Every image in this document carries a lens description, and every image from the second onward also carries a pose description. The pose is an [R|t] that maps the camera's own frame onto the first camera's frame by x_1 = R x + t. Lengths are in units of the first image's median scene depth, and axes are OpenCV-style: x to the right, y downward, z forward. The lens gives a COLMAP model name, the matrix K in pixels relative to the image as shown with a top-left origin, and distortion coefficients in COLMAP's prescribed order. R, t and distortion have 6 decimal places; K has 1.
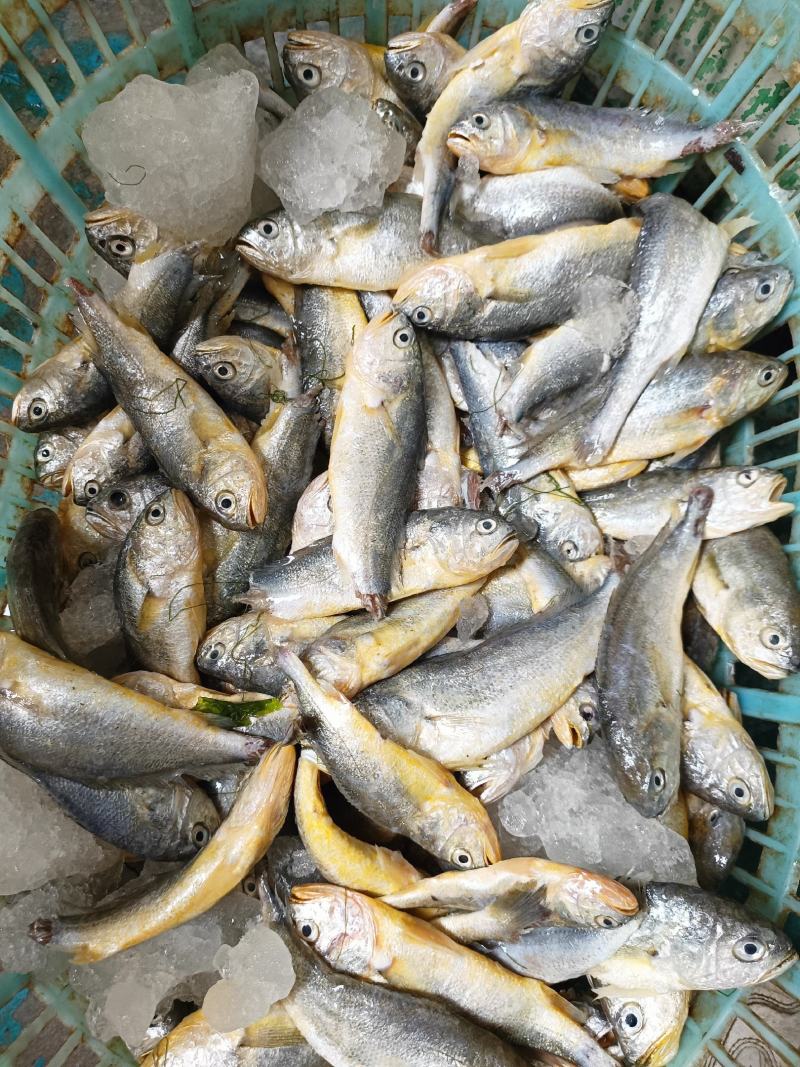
lens RADIAL K [[949.5, 0, 461.1], [0, 949.5, 533.9], [0, 0, 1]] dist [0.084775, -0.248490]
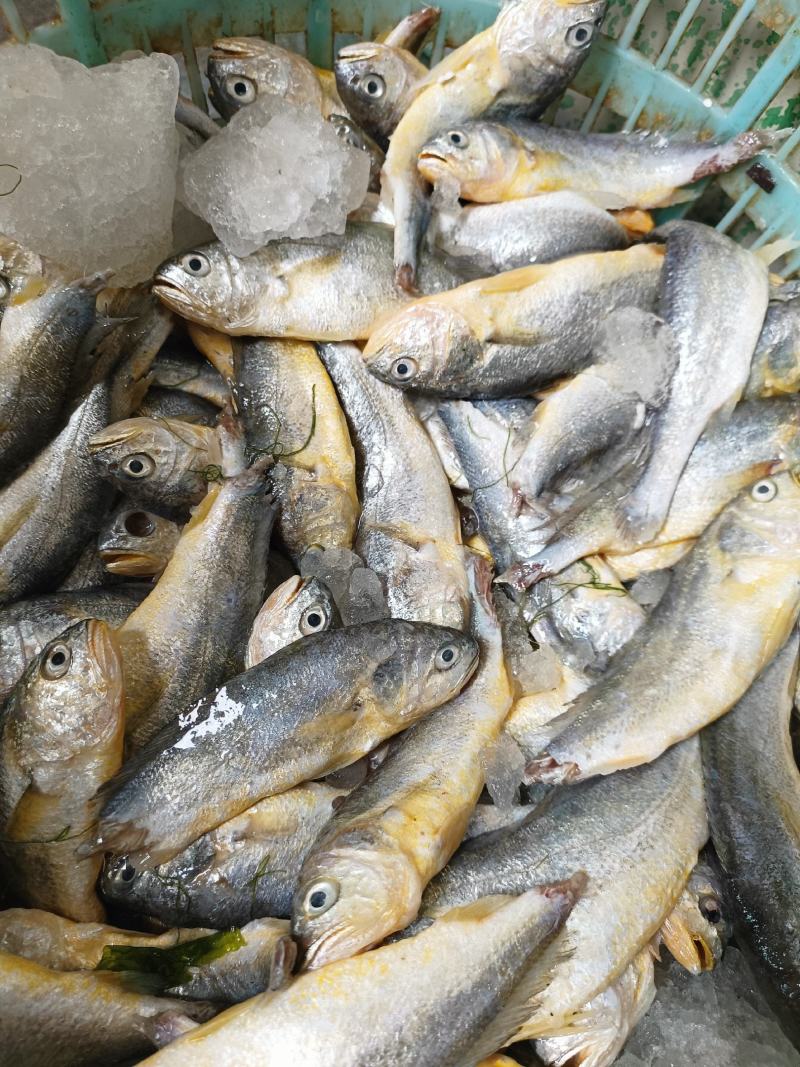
lens RADIAL K [[694.2, 0, 400.0], [0, 694.2, 533.5], [0, 0, 1]] dist [0.043620, -0.068062]
pose [[0.993143, -0.059471, 0.100646, -0.108545], [0.074889, 0.984739, -0.157101, -0.009515], [-0.089767, 0.163561, 0.982441, 0.472292]]
